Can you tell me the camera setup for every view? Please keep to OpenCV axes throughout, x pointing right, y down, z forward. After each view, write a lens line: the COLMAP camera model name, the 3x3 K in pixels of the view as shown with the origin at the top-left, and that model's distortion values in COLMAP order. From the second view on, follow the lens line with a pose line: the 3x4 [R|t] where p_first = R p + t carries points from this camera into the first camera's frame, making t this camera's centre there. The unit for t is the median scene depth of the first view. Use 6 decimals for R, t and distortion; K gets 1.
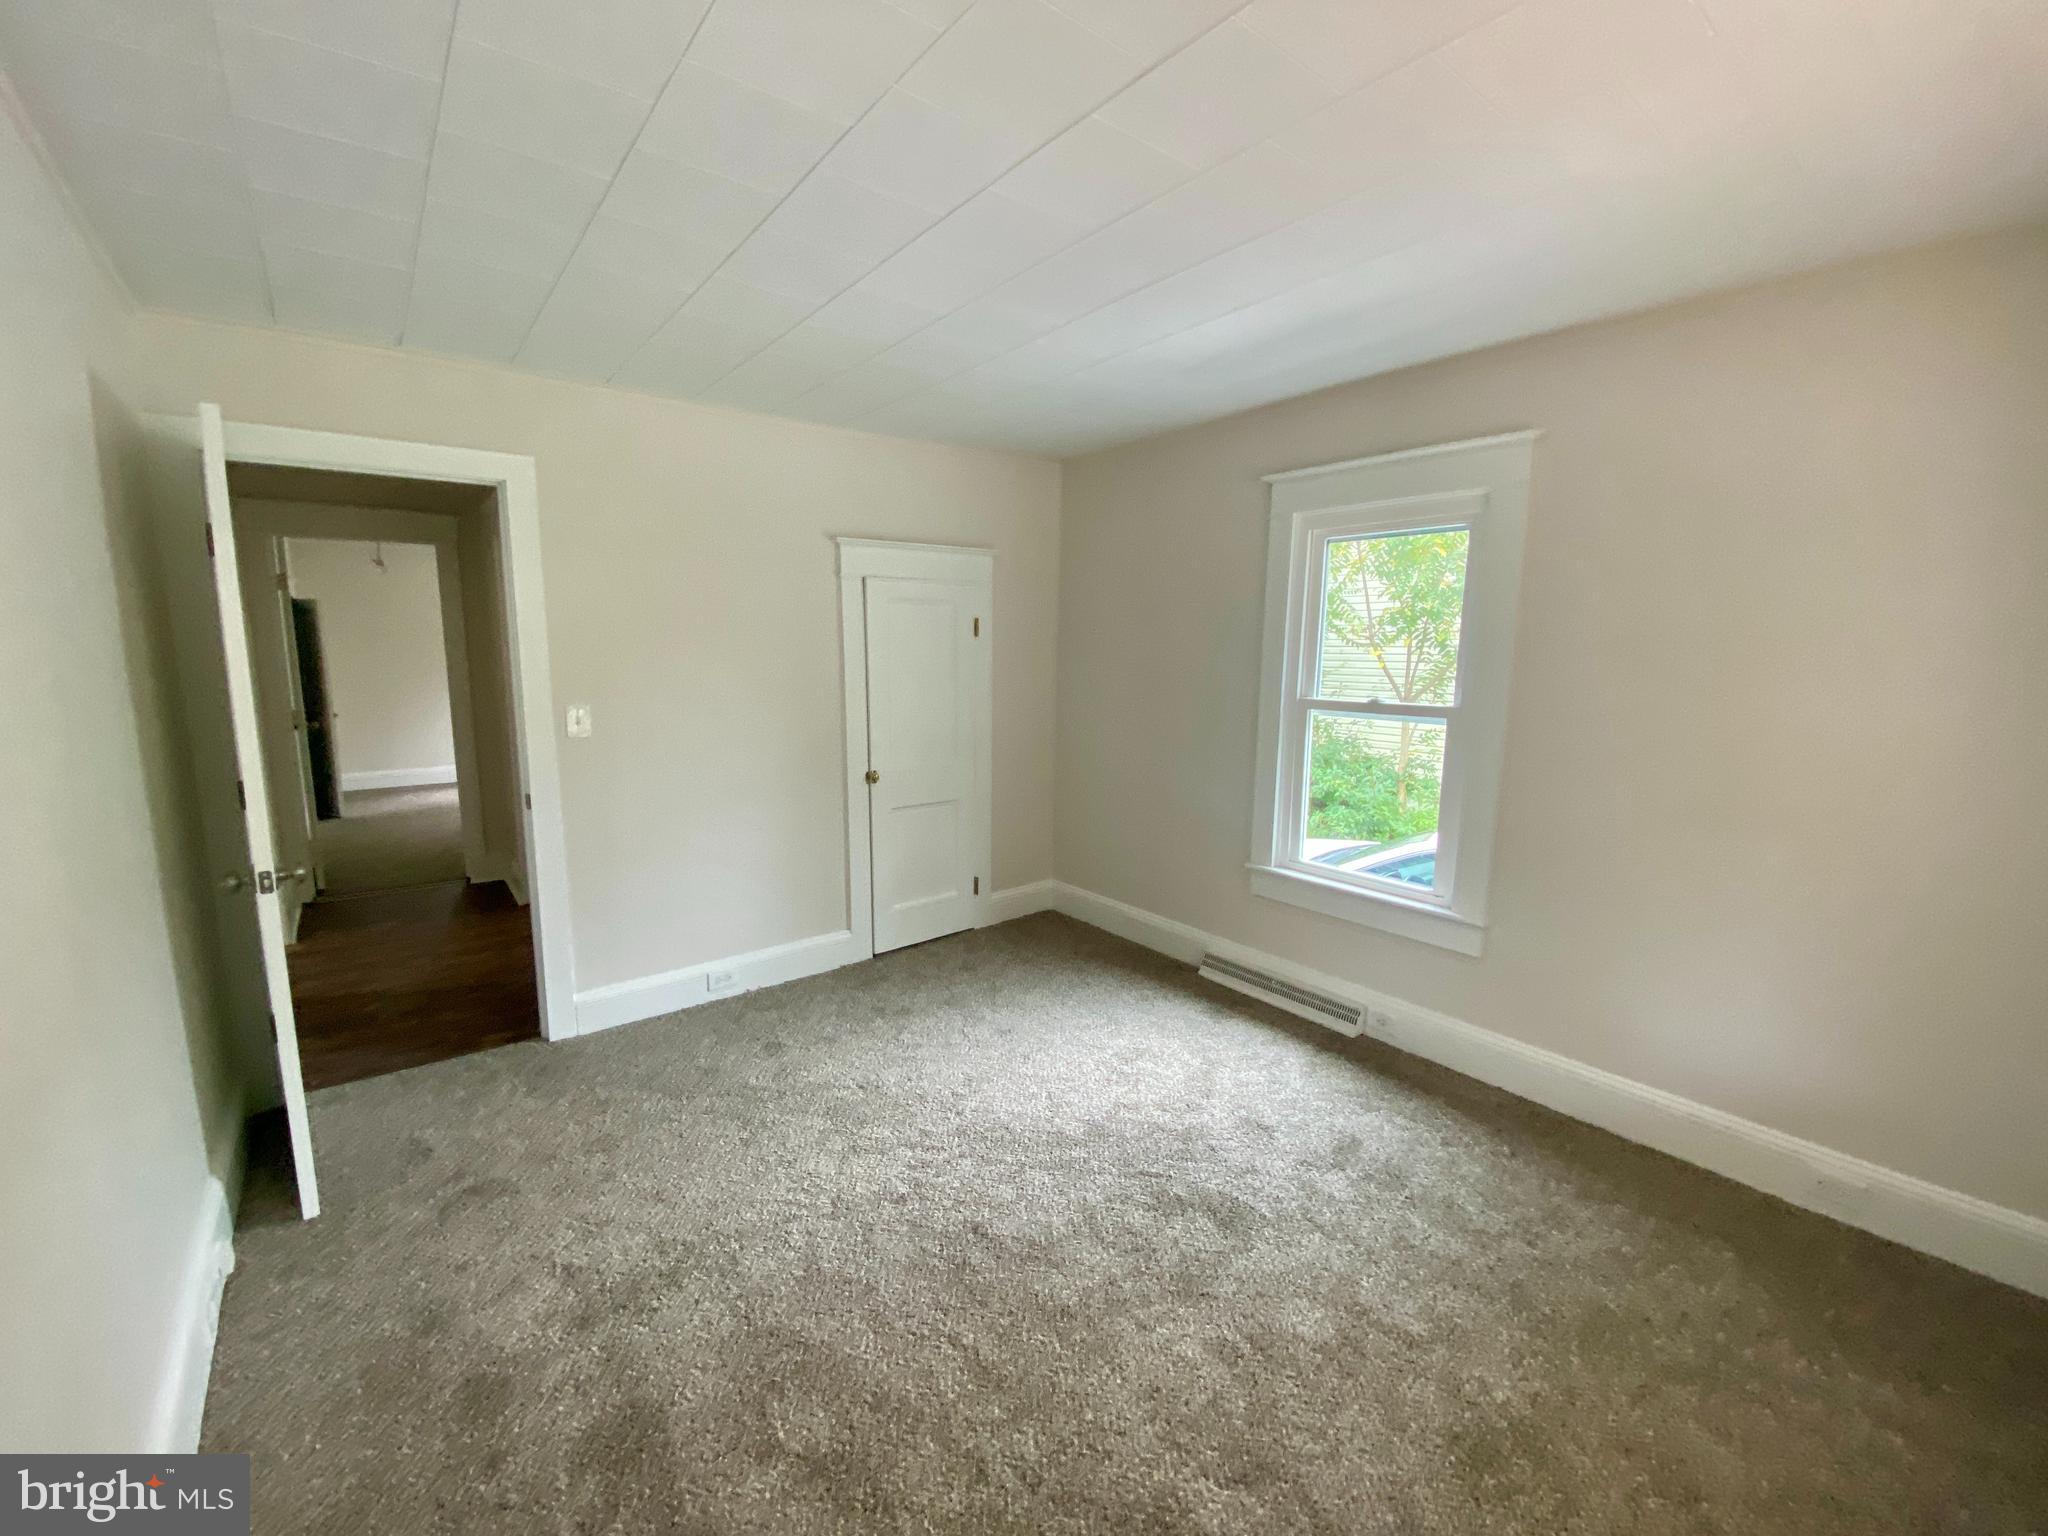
lens RADIAL K [[830.0, 0, 1016.8], [0, 830.0, 765.2], [0, 0, 1]] dist [0.039921, -0.024938]
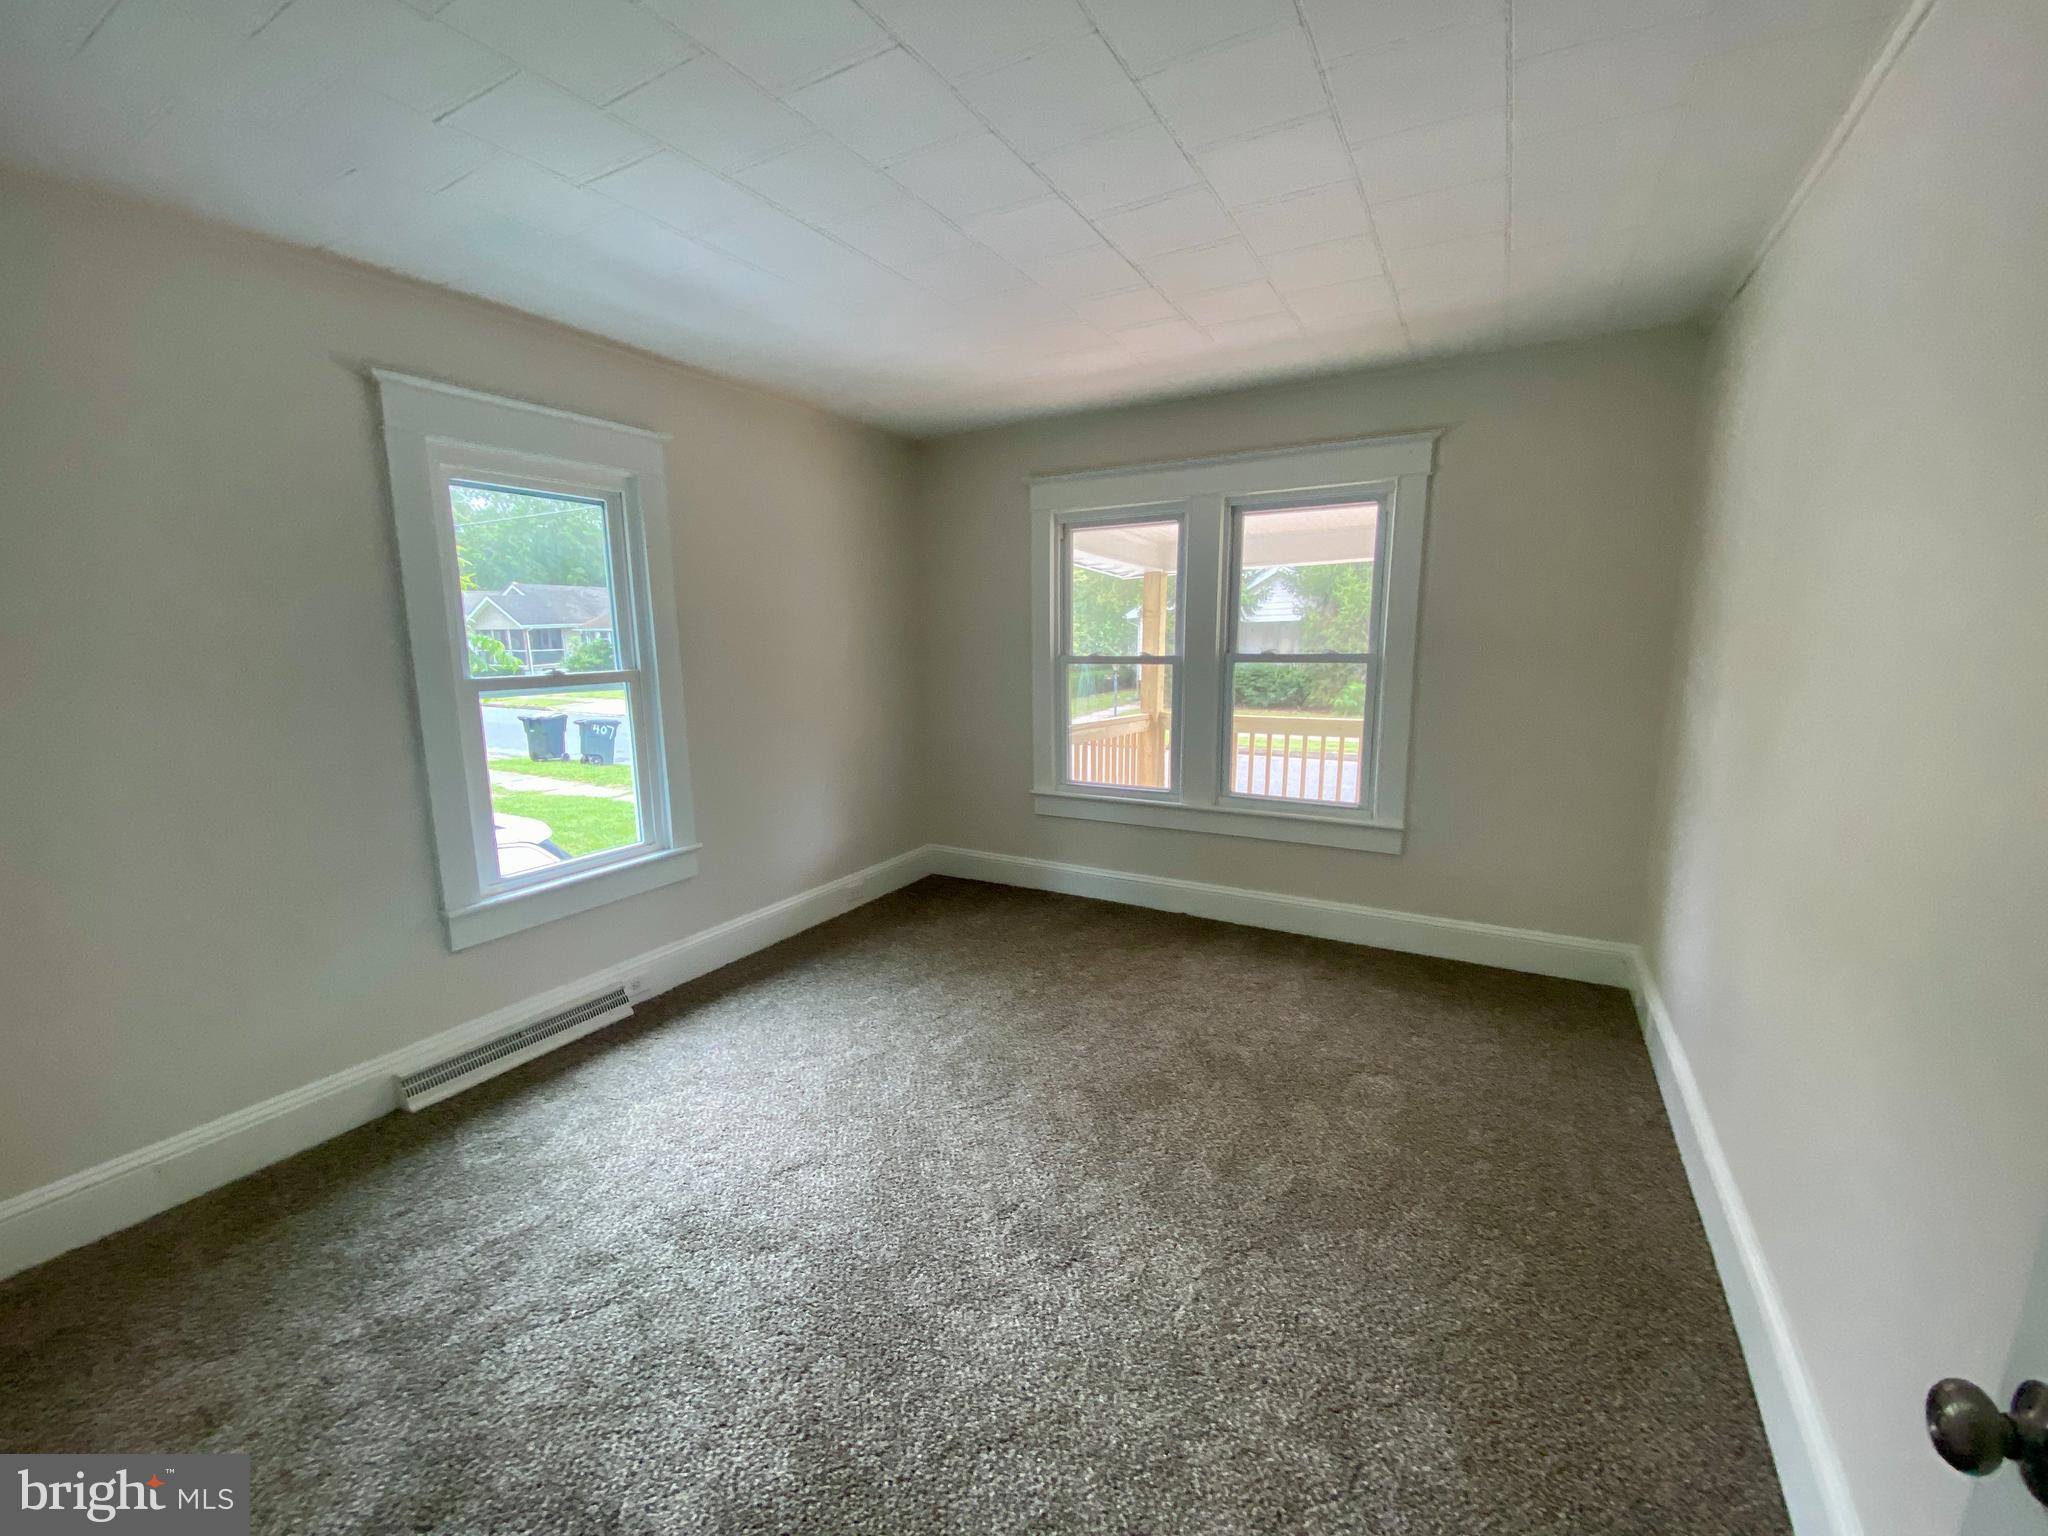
lens RADIAL K [[830.0, 0, 1016.8], [0, 830.0, 765.2], [0, 0, 1]] dist [0.039921, -0.024938]
pose [[-0.369034, -0.153977, 0.916573, -0.627599], [0.145972, 0.964340, 0.220773, -0.108985], [-0.917881, 0.215267, -0.333398, 0.858358]]
